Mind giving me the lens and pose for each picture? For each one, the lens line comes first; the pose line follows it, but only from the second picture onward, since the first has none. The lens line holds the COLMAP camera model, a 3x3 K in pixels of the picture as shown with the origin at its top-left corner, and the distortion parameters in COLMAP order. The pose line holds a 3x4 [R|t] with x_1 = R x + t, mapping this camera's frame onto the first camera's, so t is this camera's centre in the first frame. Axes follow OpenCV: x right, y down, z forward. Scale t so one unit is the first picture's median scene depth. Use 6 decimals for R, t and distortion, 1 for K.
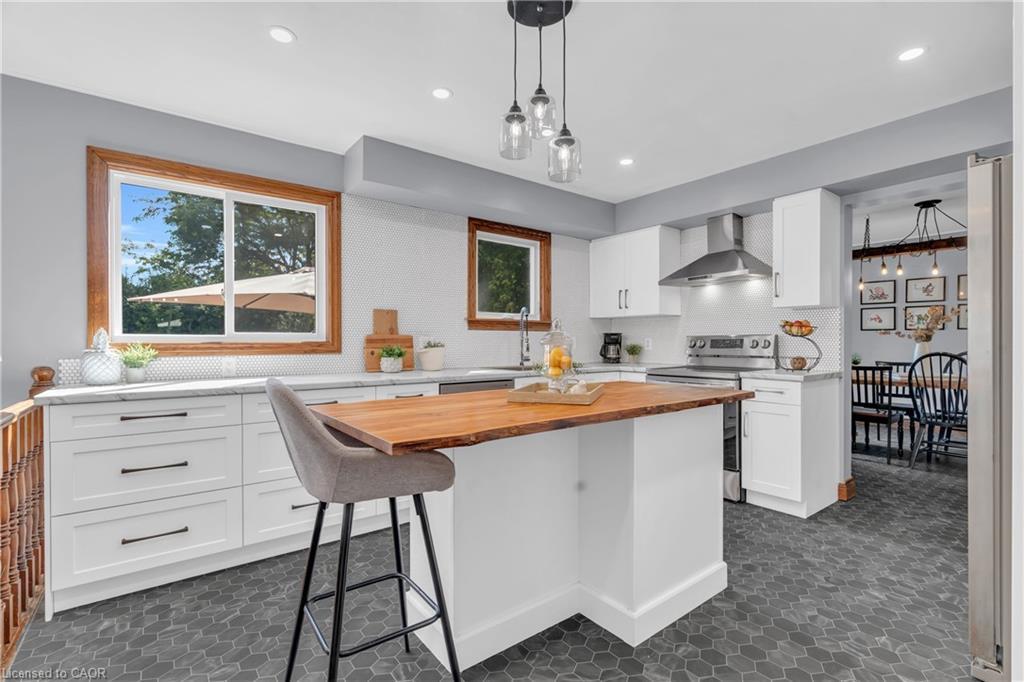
lens RADIAL K [[471.9, 0, 512.0], [0, 471.9, 341.0], [0, 0, 1]] dist [-0.024520, 0.000010]
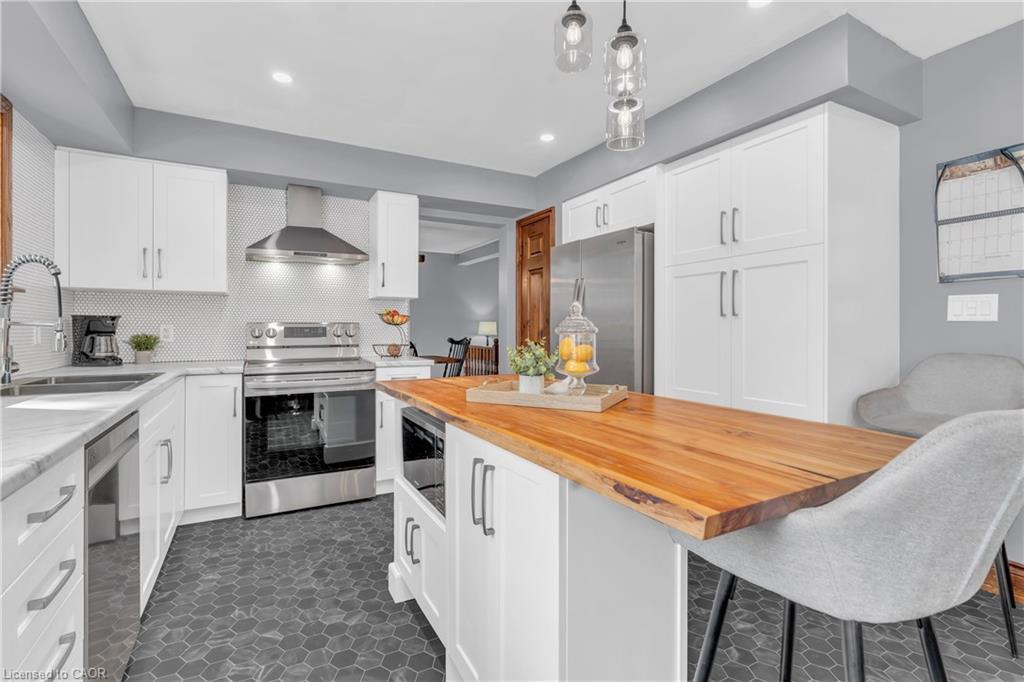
lens RADIAL K [[471.5, 0, 508.2], [0, 471.5, 326.5], [0, 0, 1]] dist [0.000523, -0.000324]
pose [[0.158254, 0.005393, 0.987384, -0.320407], [-0.002280, 0.999984, -0.005096, -0.001202], [-0.987396, -0.001444, 0.158263, 0.434749]]
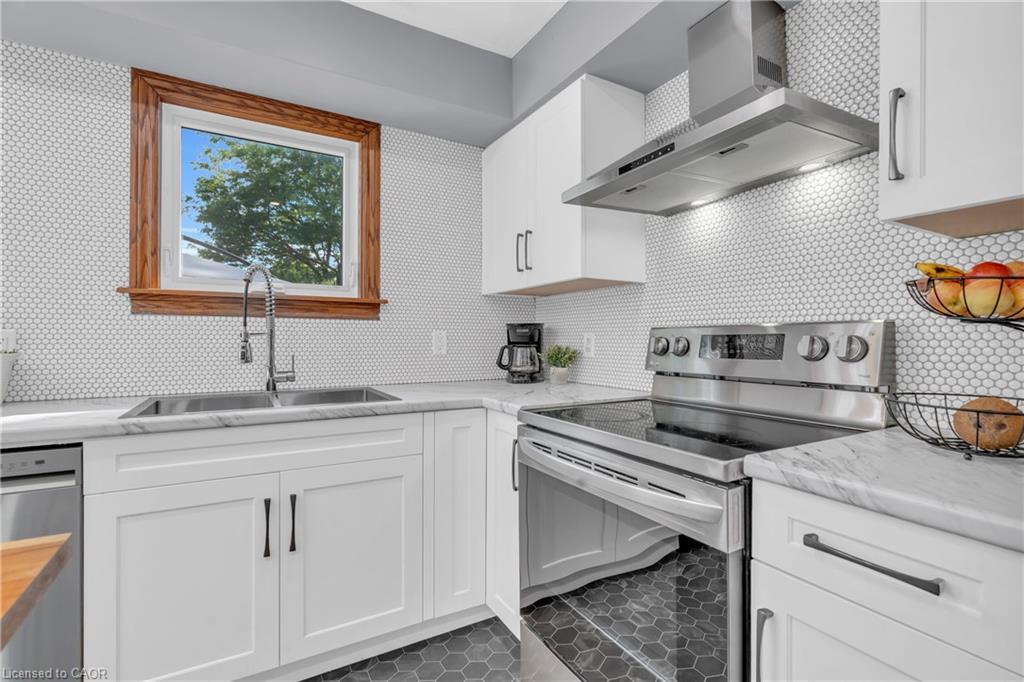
lens RADIAL K [[451.9, 0, 512.0], [0, 451.9, 341.0], [0, 0, 1]] dist [-0.021277, 0.000045]
pose [[0.988646, 0.002433, -0.150241, 0.294959], [-0.001786, 0.999989, 0.004439, -0.000099], [0.150250, -0.004121, 0.988639, 0.548235]]
